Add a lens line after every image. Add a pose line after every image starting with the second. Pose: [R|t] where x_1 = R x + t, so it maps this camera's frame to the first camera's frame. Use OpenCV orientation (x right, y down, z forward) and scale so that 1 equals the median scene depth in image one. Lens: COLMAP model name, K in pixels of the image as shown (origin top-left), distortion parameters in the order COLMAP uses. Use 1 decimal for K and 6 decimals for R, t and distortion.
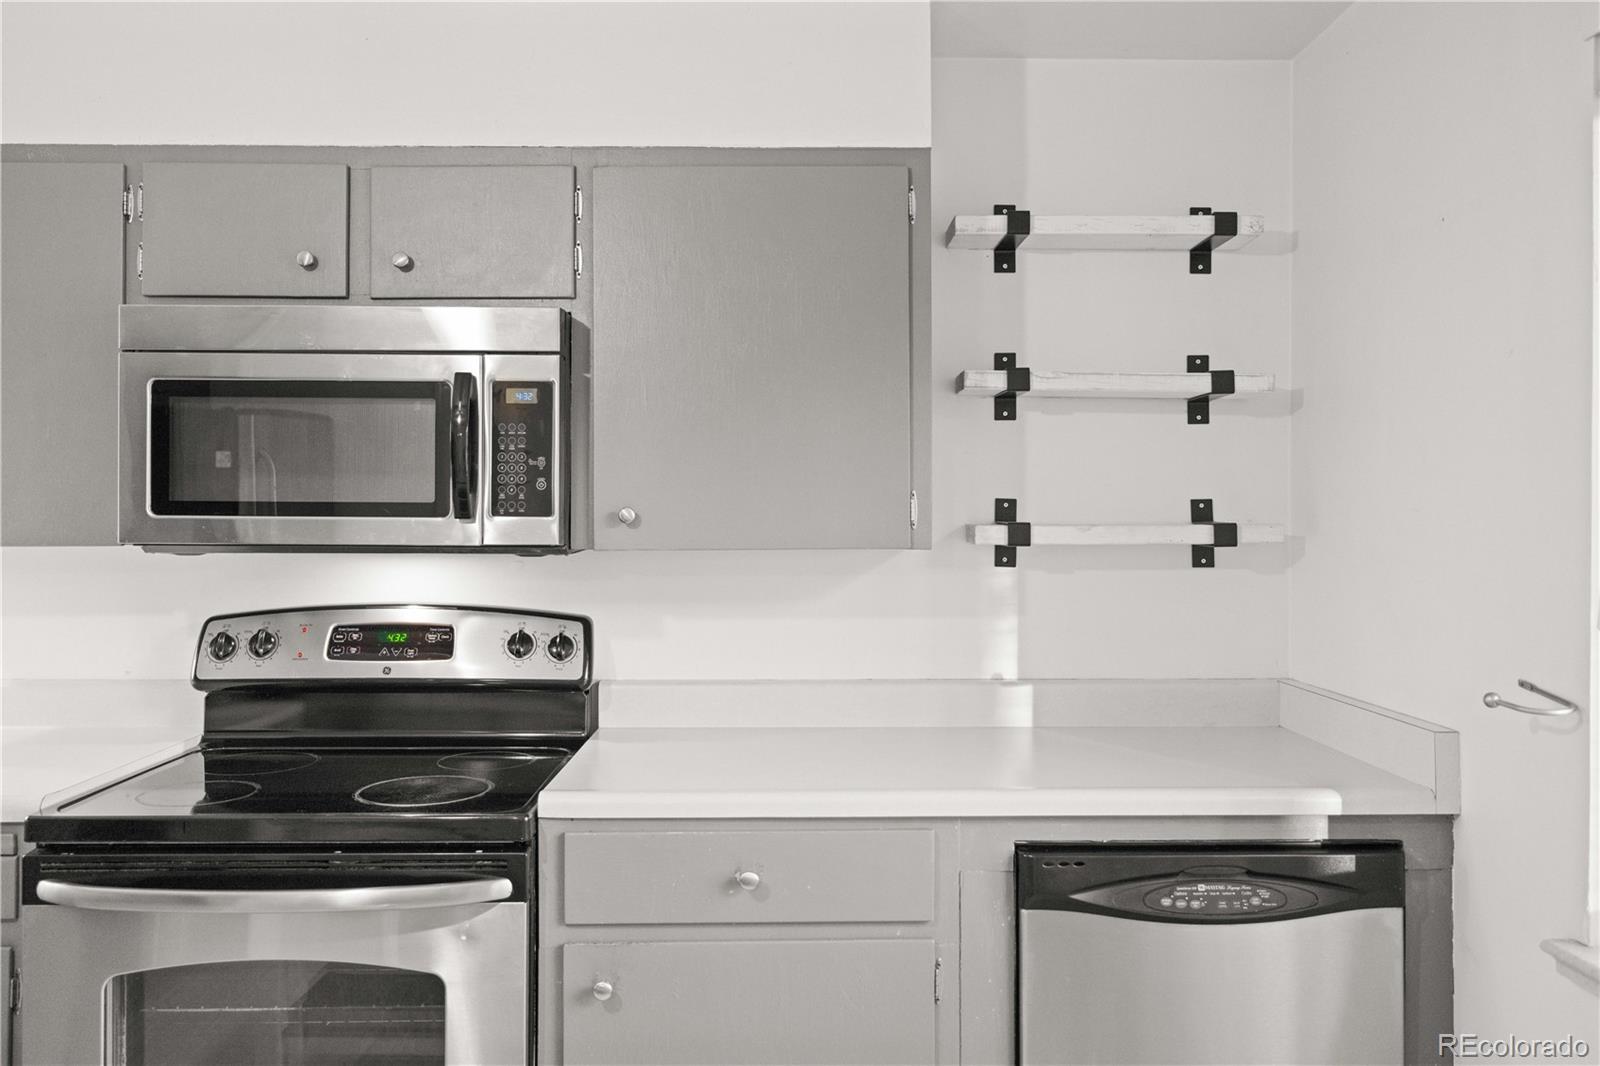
lens RADIAL K [[1239.6, 0, 796.6], [0, 1239.6, 506.0], [0, 0, 1]] dist [0.007889, -0.005687]
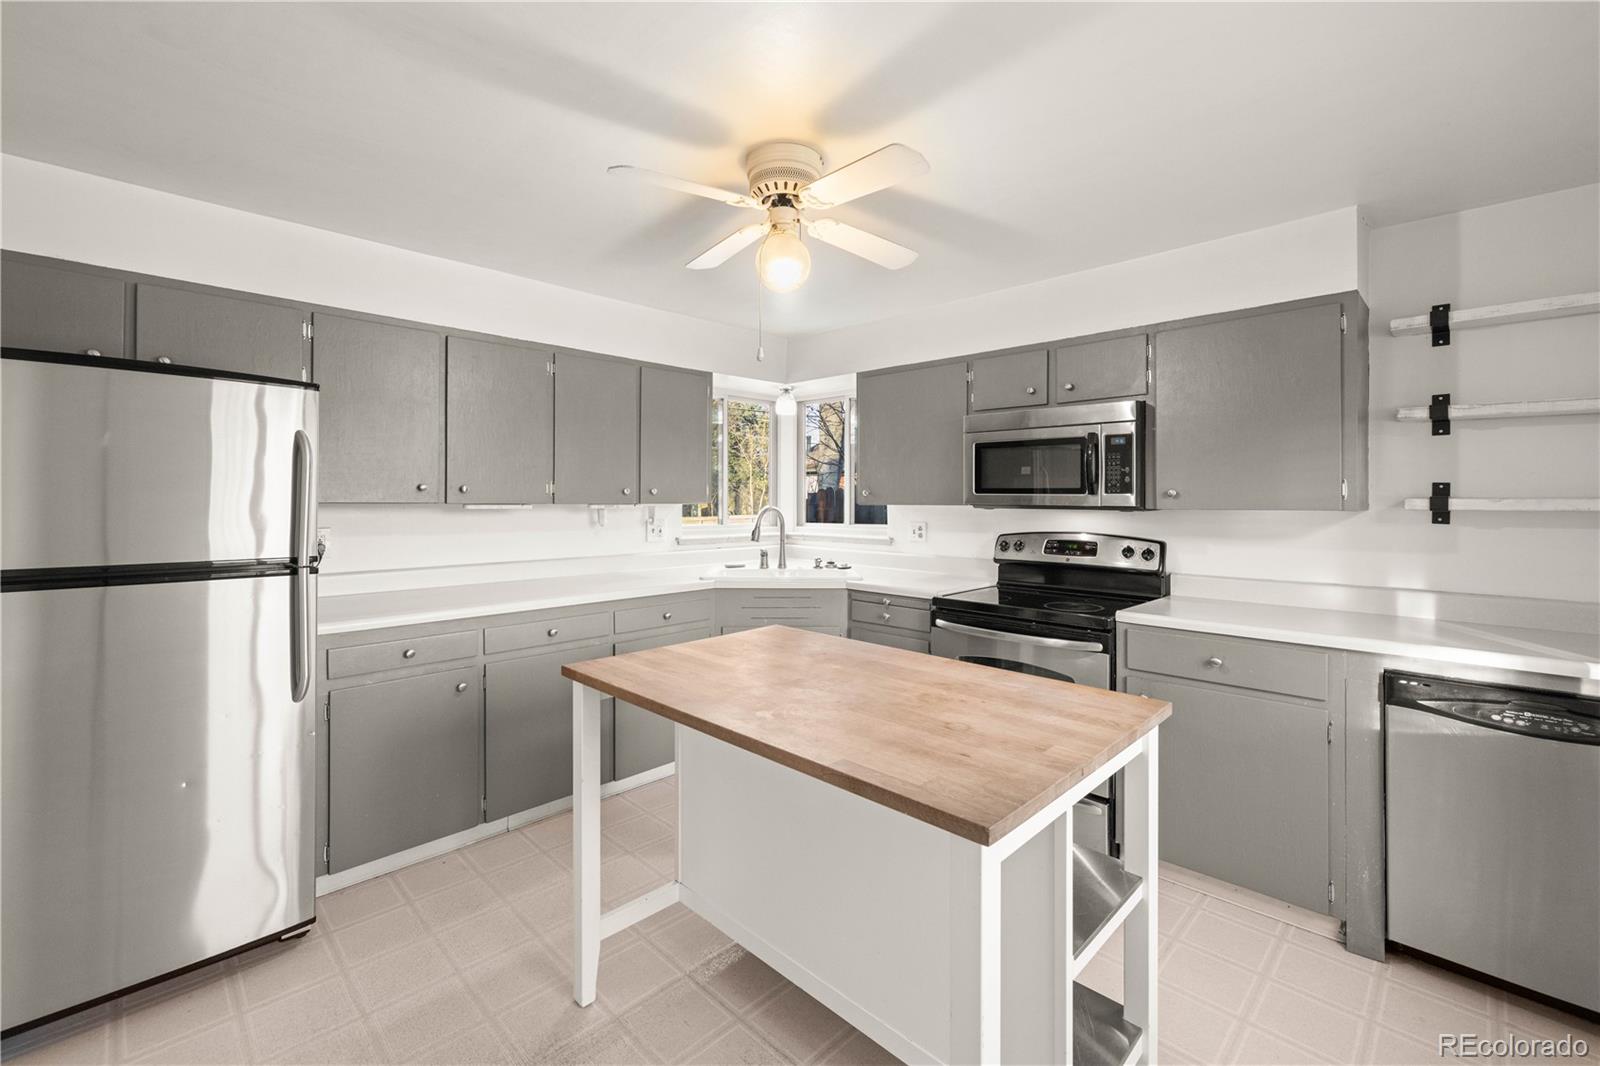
lens RADIAL K [[680.5, 0, 798.4], [0, 680.5, 497.6], [0, 0, 1]] dist [-0.000237, 0.000077]
pose [[0.700528, 0.000057, -0.713625, 0.248186], [0.004845, 0.999977, 0.004836, 0.006393], [0.713608, -0.006846, 0.700512, -0.284908]]
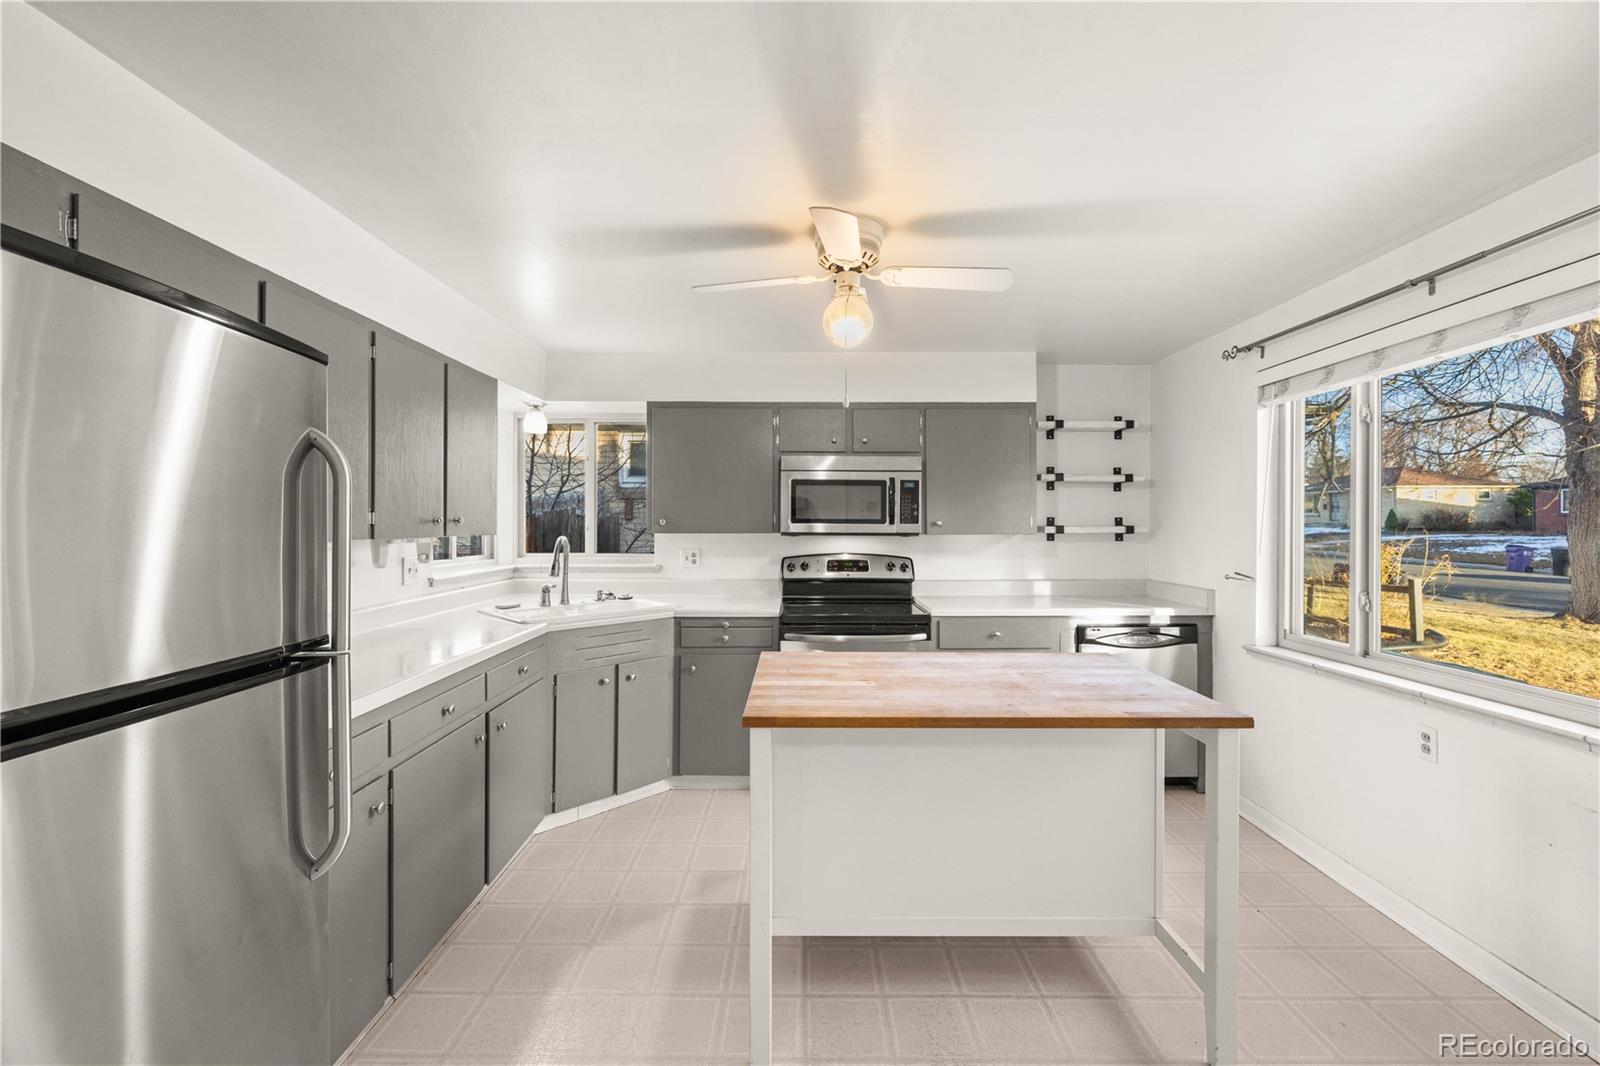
lens RADIAL K [[666.3, 0, 805.5], [0, 666.3, 518.3], [0, 0, 1]] dist [-0.001269, -0.000382]
pose [[0.999943, -0.000086, -0.010659, -0.443453], [0.000124, 0.999994, 0.003563, -0.010361], [0.010658, -0.003564, 0.999937, -0.644281]]
